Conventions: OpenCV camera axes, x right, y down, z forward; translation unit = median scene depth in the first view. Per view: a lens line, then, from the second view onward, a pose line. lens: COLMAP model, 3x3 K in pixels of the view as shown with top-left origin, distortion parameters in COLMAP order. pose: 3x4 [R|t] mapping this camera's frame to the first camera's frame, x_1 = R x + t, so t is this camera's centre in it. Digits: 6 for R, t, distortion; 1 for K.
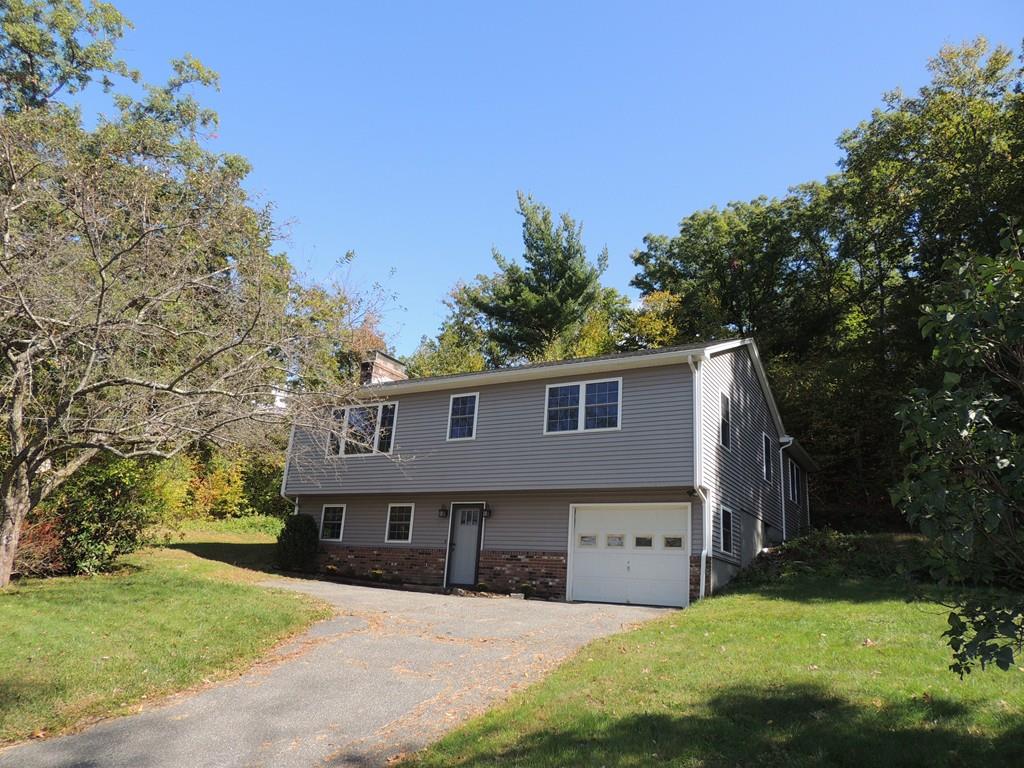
lens RADIAL K [[735.6, 0, 512.0], [0, 735.6, 384.0], [0, 0, 1]] dist [-0.028643, 0.002283]
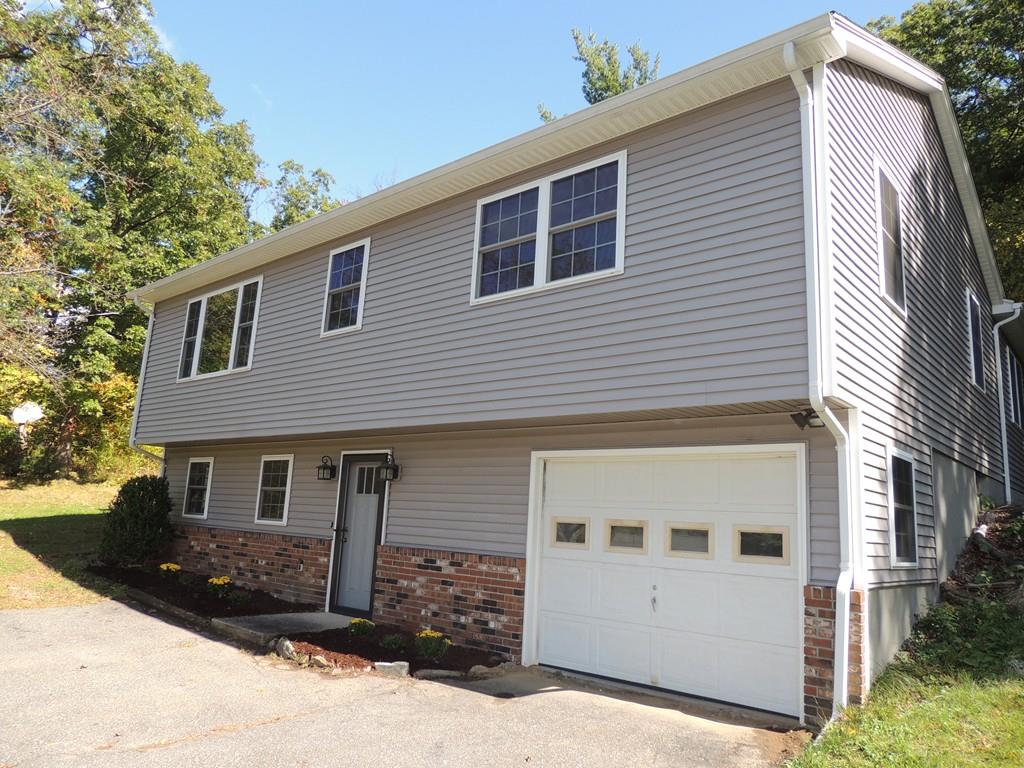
lens RADIAL K [[730.7, 0, 512.0], [0, 730.7, 384.0], [0, 0, 1]] dist [-0.024061, 0.003946]
pose [[0.983676, -0.047338, -0.173613, 0.145179], [0.063163, 0.994222, 0.086790, 0.079752], [0.168501, -0.096340, 0.980982, 0.546193]]
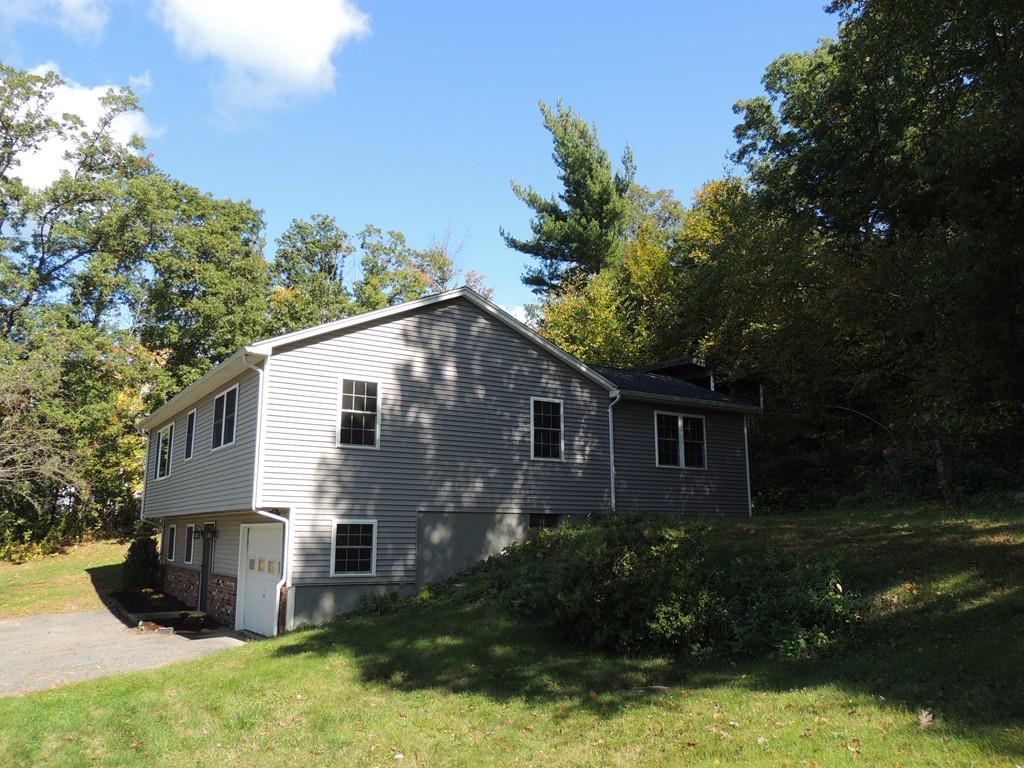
lens RADIAL K [[814.2, 0, 512.0], [0, 814.2, 384.0], [0, 0, 1]] dist [-0.028362, -0.000565]
pose [[0.894389, -0.147239, -0.422362, 0.816386], [0.185954, 0.981196, 0.051722, 0.002934], [0.406805, -0.124799, 0.904950, 0.243579]]
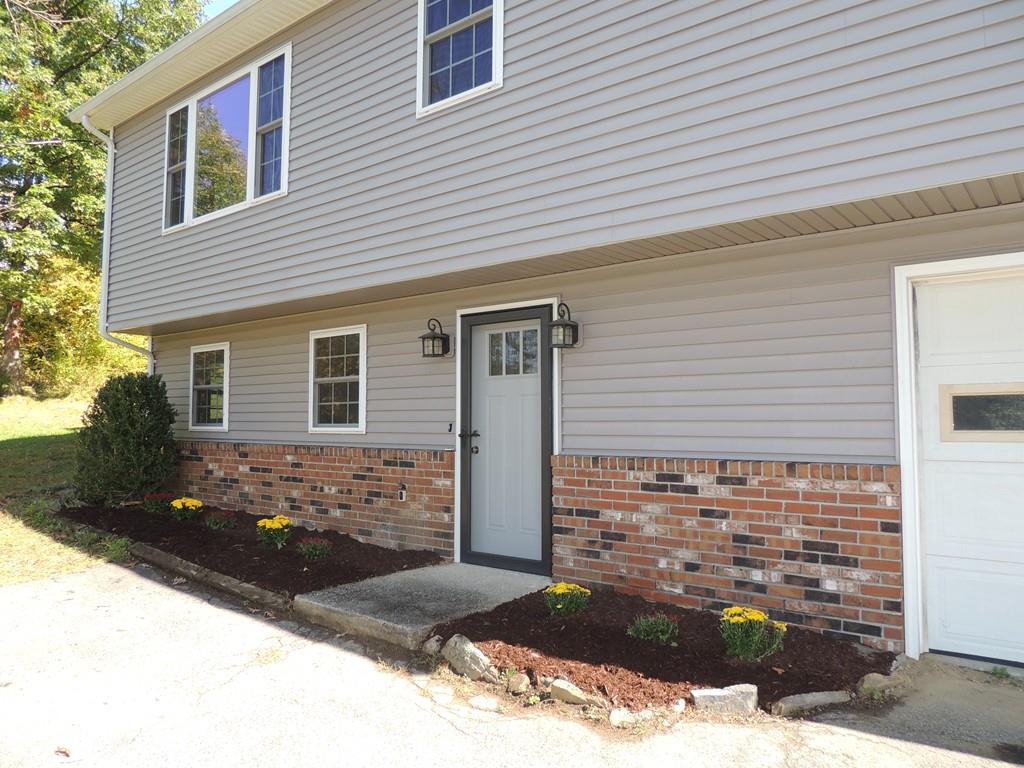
lens RADIAL K [[735.6, 0, 512.0], [0, 735.6, 384.0], [0, 0, 1]] dist [-0.028643, 0.002283]
pose [[0.987961, -0.073281, -0.136249, -0.016308], [0.102848, 0.969013, 0.224582, 0.130805], [0.115569, -0.235891, 0.964883, 0.729752]]
